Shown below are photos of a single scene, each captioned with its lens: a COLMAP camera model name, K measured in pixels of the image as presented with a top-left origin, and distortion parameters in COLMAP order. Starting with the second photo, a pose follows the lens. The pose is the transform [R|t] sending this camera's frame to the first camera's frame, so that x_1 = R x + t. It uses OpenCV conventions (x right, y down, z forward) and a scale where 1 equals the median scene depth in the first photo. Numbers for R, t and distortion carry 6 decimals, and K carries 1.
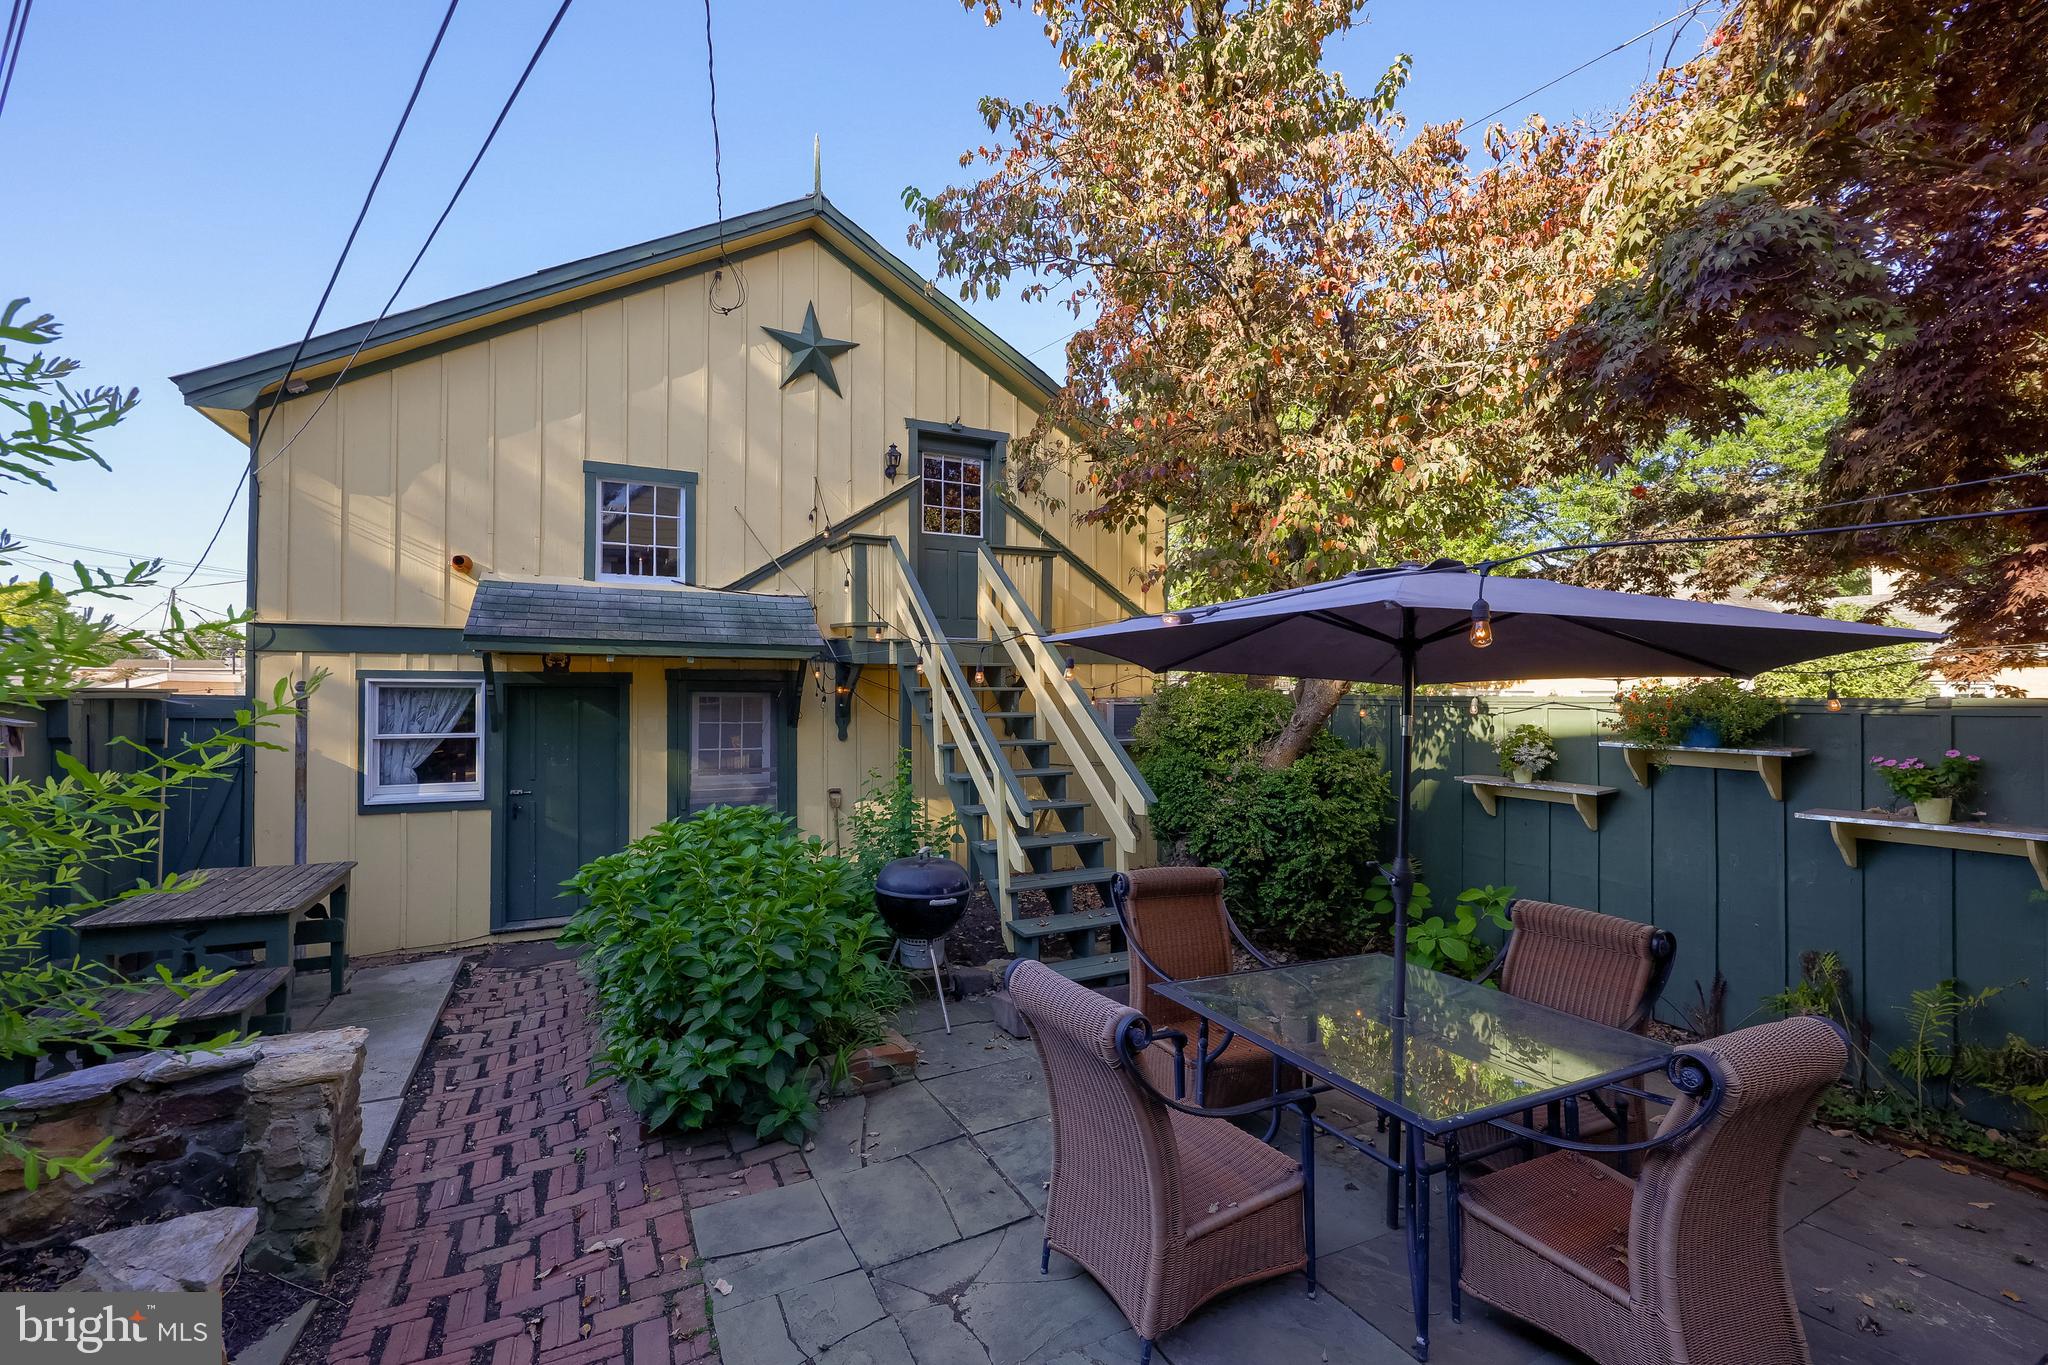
lens RADIAL K [[856.5, 0, 1024.0], [0, 856.5, 682.5], [0, 0, 1]] dist [-0.000400, -0.000145]
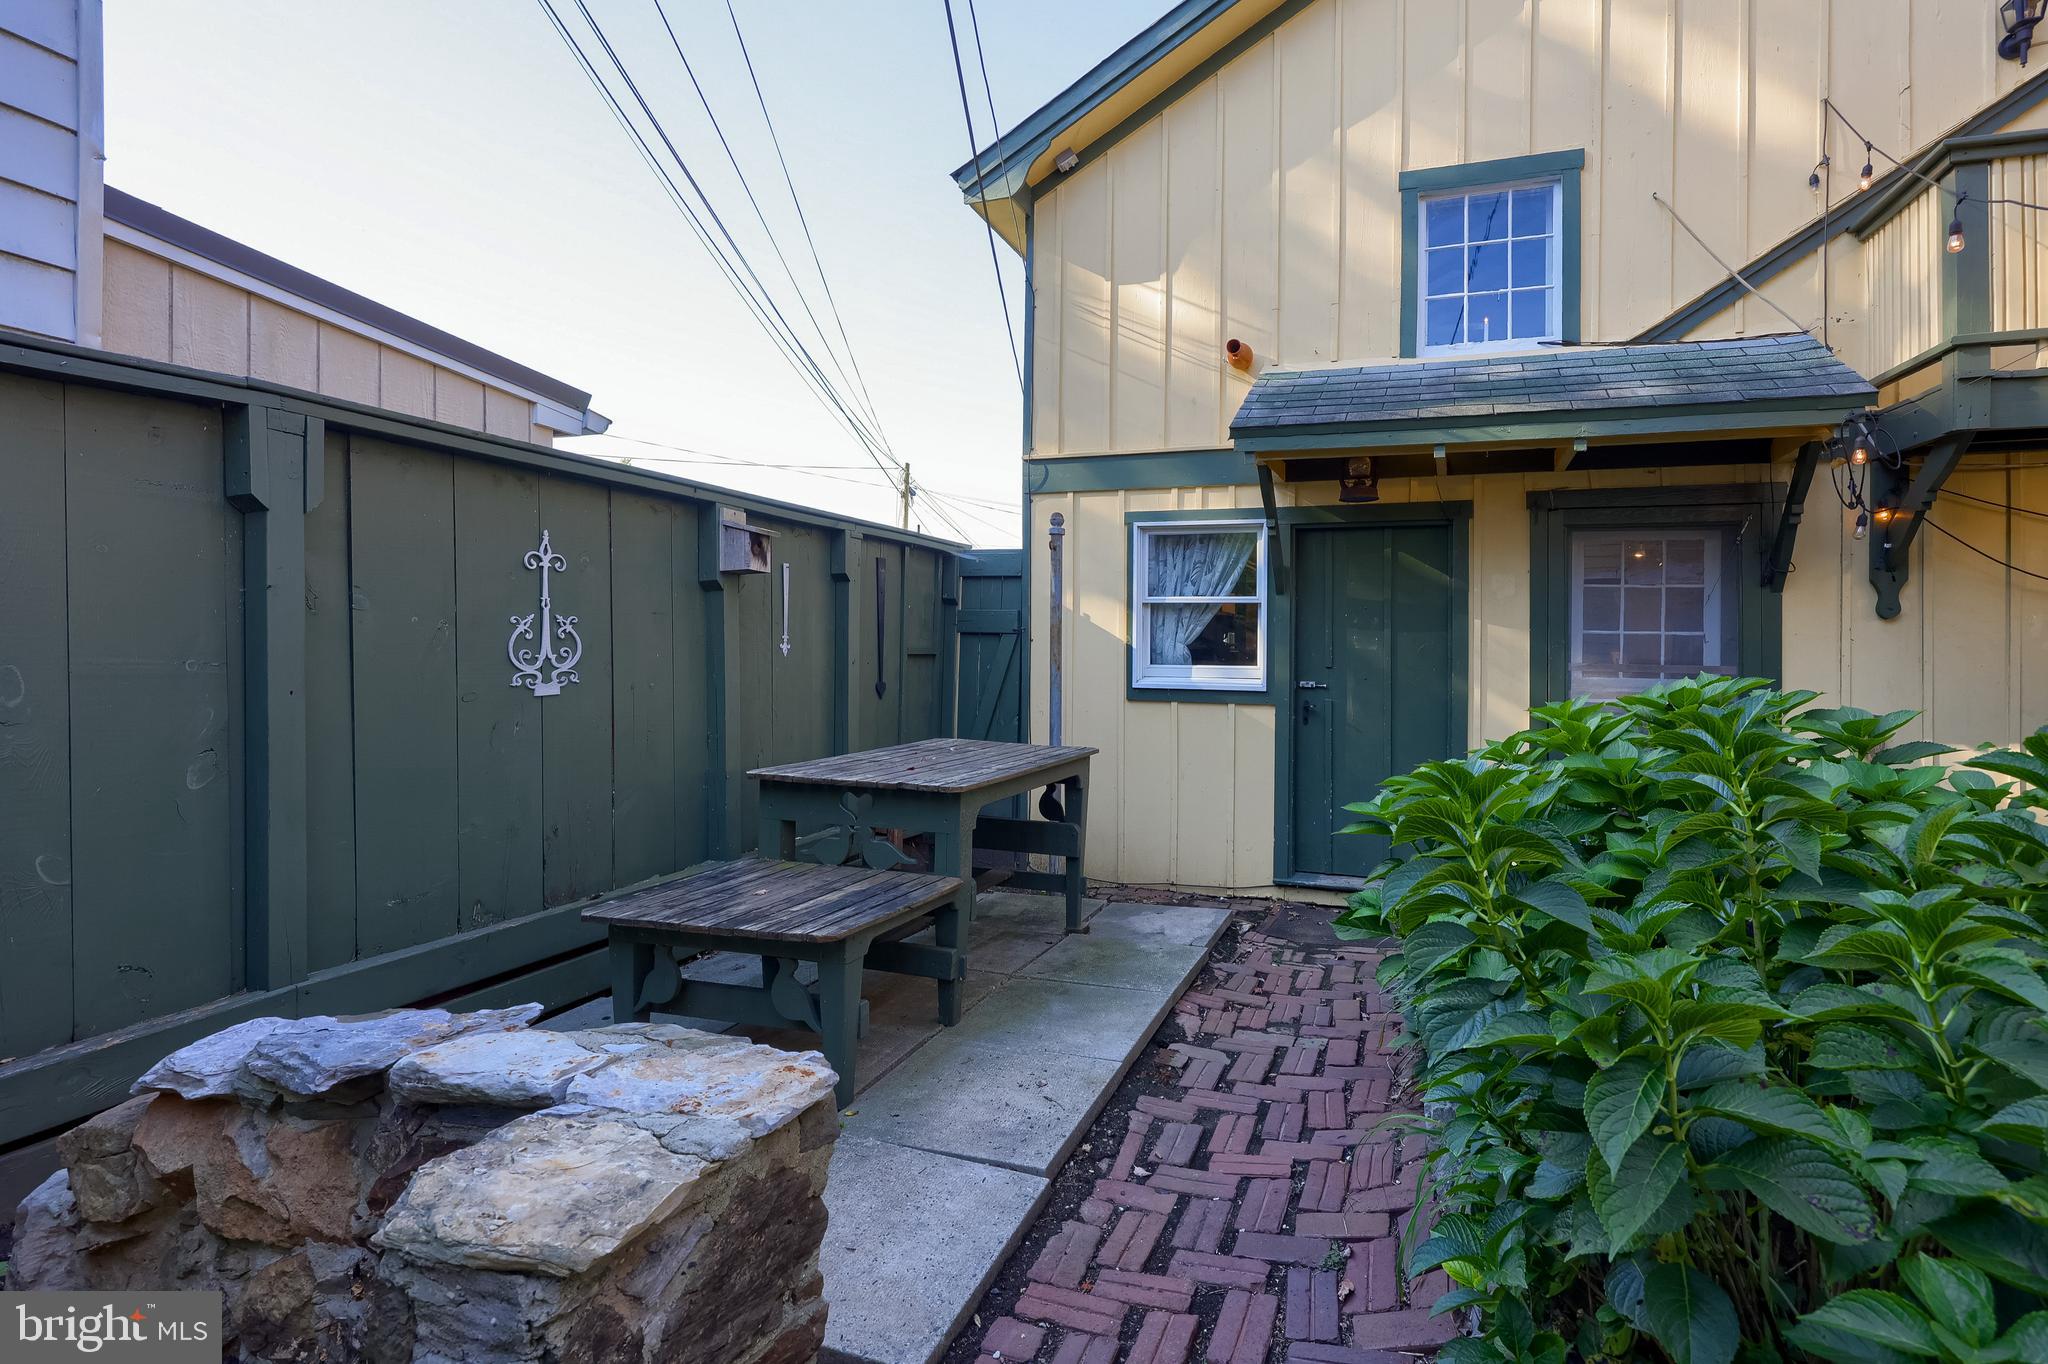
lens RADIAL K [[935.7, 0, 1119.4], [0, 935.7, 658.8], [0, 0, 1]] dist [0.001262, 0.000097]
pose [[0.714237, 0.006010, -0.699878, -0.194259], [0.002052, 0.999941, 0.010681, 0.108744], [0.699901, -0.009065, 0.714183, 0.395686]]
